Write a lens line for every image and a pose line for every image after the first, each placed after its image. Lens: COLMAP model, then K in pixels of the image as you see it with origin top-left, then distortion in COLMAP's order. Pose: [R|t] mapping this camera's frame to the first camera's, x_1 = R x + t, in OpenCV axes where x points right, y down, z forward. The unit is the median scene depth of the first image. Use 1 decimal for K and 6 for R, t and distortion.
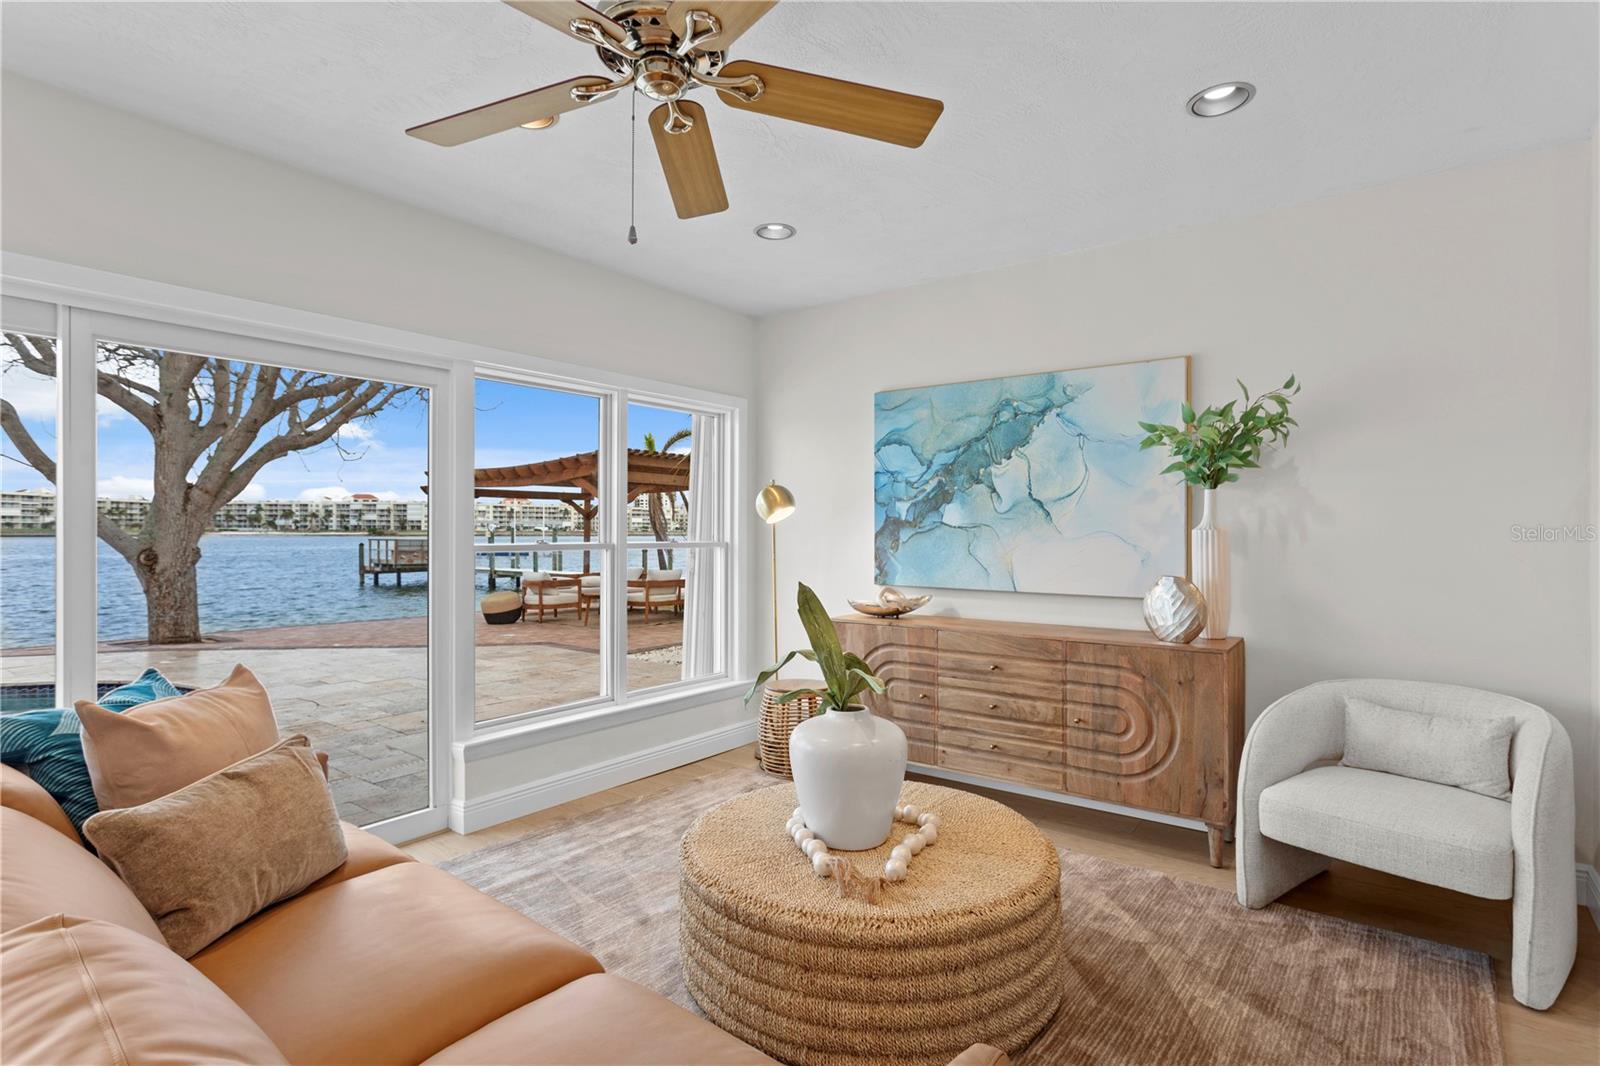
lens RADIAL K [[787.2, 0, 801.3], [0, 787.2, 528.7], [0, 0, 1]] dist [-0.019094, 0.010512]
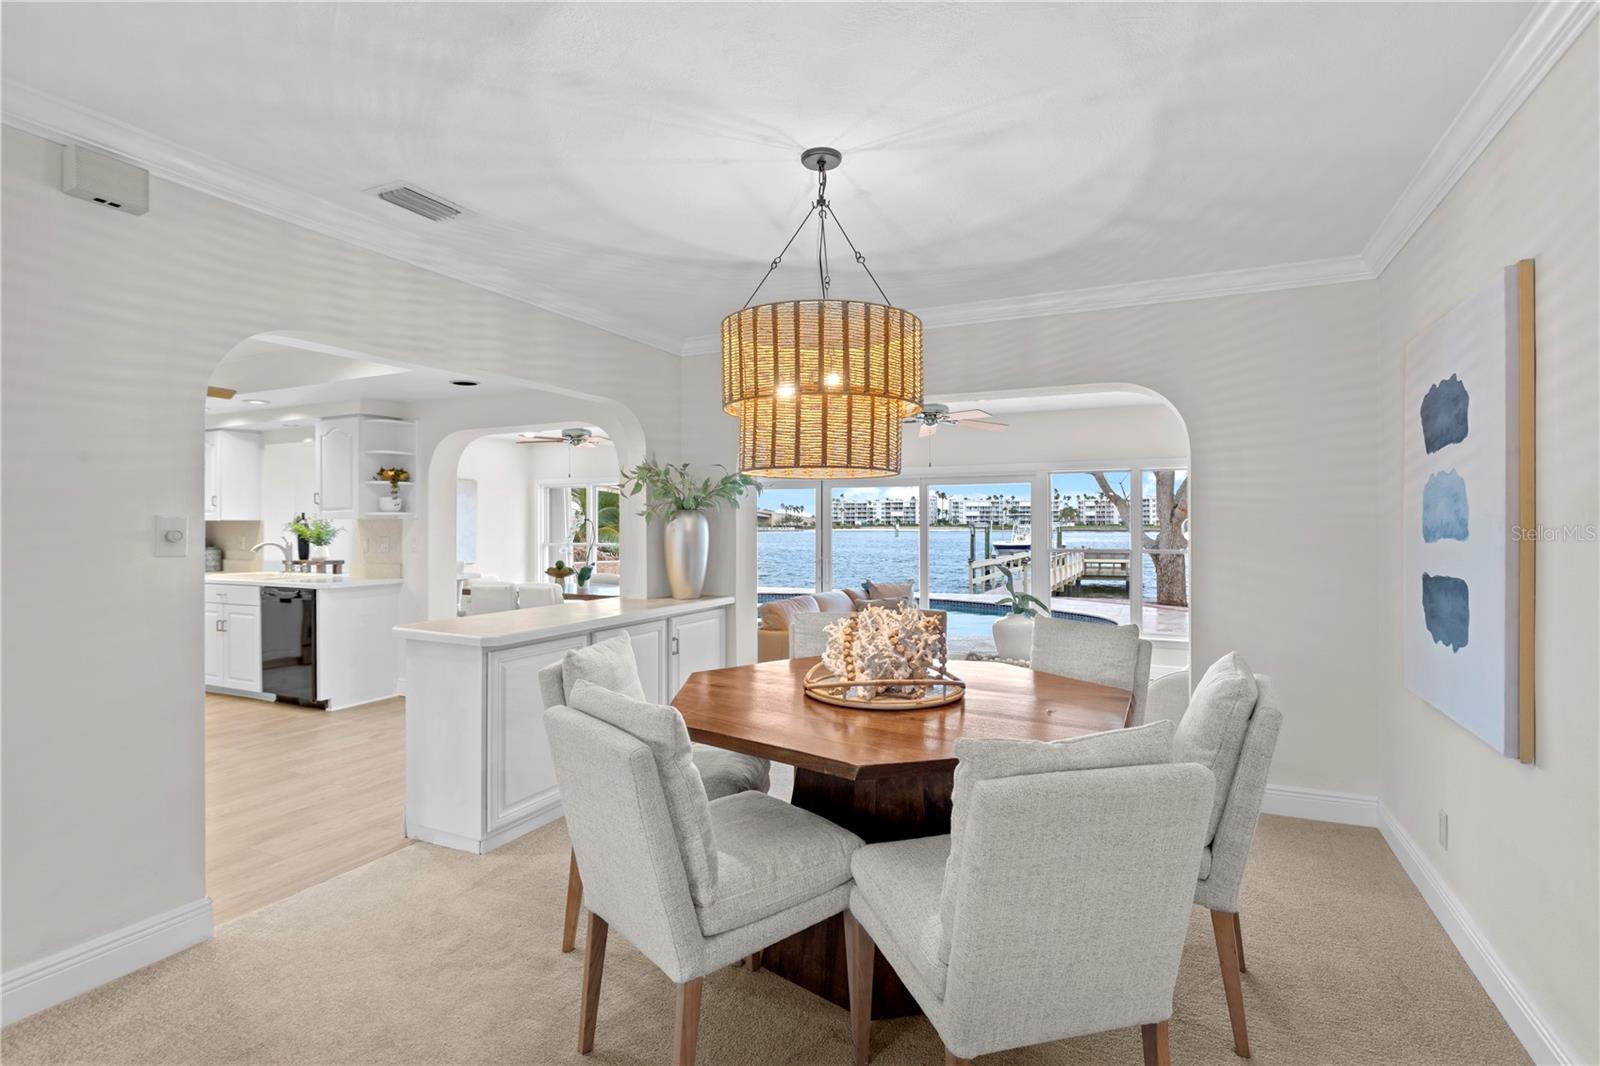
lens RADIAL K [[778.2, 0, 803.1], [0, 778.2, 521.8], [0, 0, 1]] dist [-0.015791, 0.000355]
pose [[0.208834, -0.007392, -0.977923, 1.418444], [0.004547, 0.999968, -0.006588, -0.039814], [0.977941, -0.003071, 0.208861, -0.147638]]
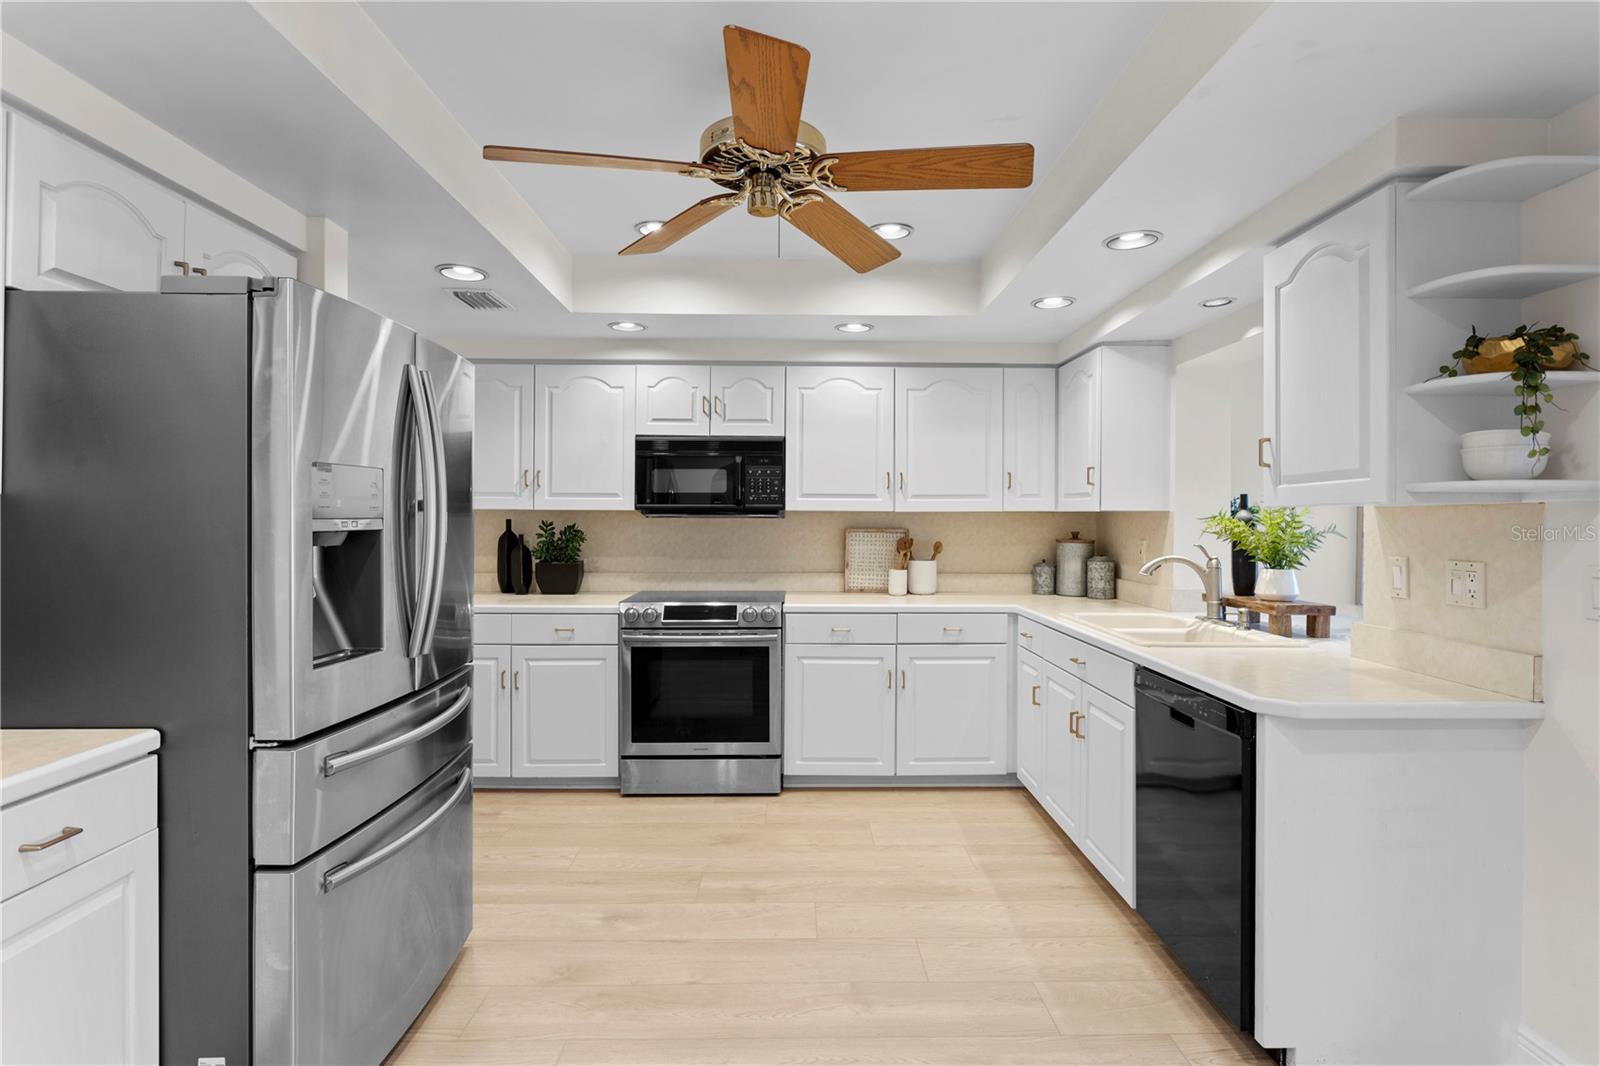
lens RADIAL K [[808.9, 0, 804.6], [0, 808.9, 520.5], [0, 0, 1]] dist [-0.003277, 0.001135]
pose [[-0.782950, -0.004834, -0.622066, 0.418456], [-0.006144, 0.999981, -0.000038, -0.046511], [0.622054, 0.003792, -0.782965, -0.491710]]
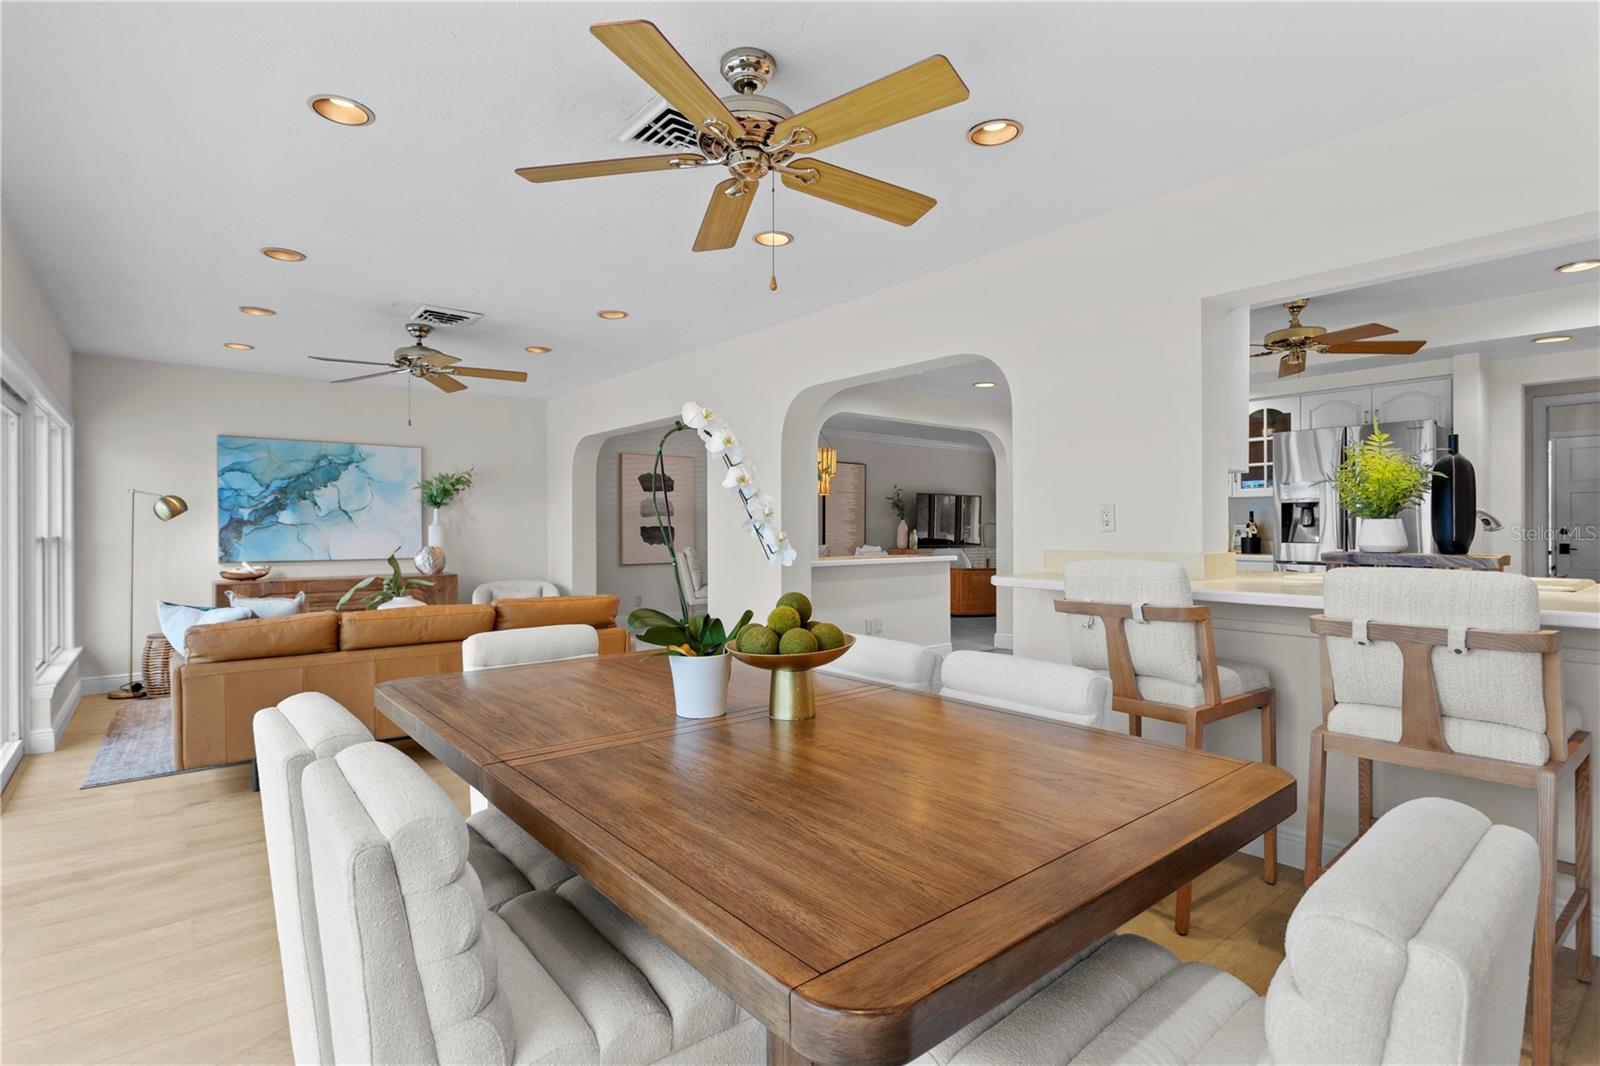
lens RADIAL K [[786.9, 0, 800.0], [0, 786.9, 533.0], [0, 0, 1]] dist [-0.005148, 0.000573]
pose [[0.232494, -0.007926, 0.972566, -1.187678], [0.000436, 0.999968, 0.008045, 0.002890], [-0.972598, -0.001446, 0.232490, -0.466417]]
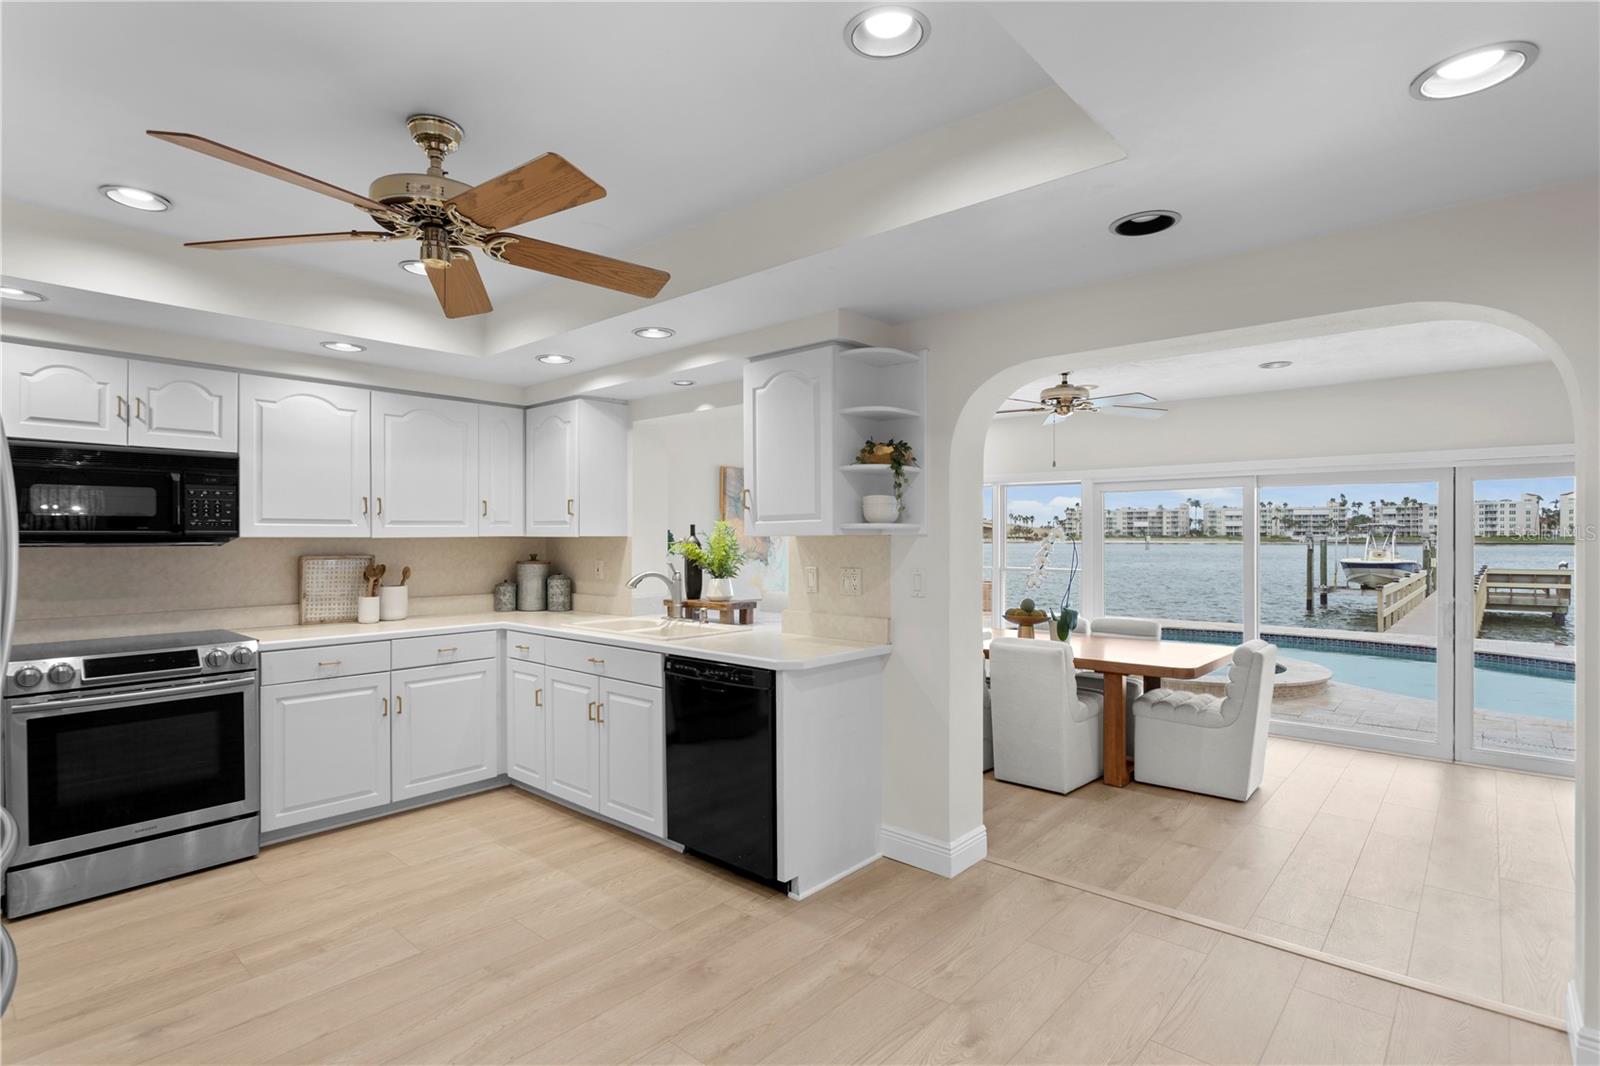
lens RADIAL K [[791.9, 0, 801.0], [0, 791.9, 538.3], [0, 0, 1]] dist [-0.019181, 0.010004]
pose [[-0.070531, -0.000701, -0.997509, 0.635616], [0.003407, 0.999994, -0.000944, -0.055184], [0.997504, -0.003465, -0.070528, -0.626490]]
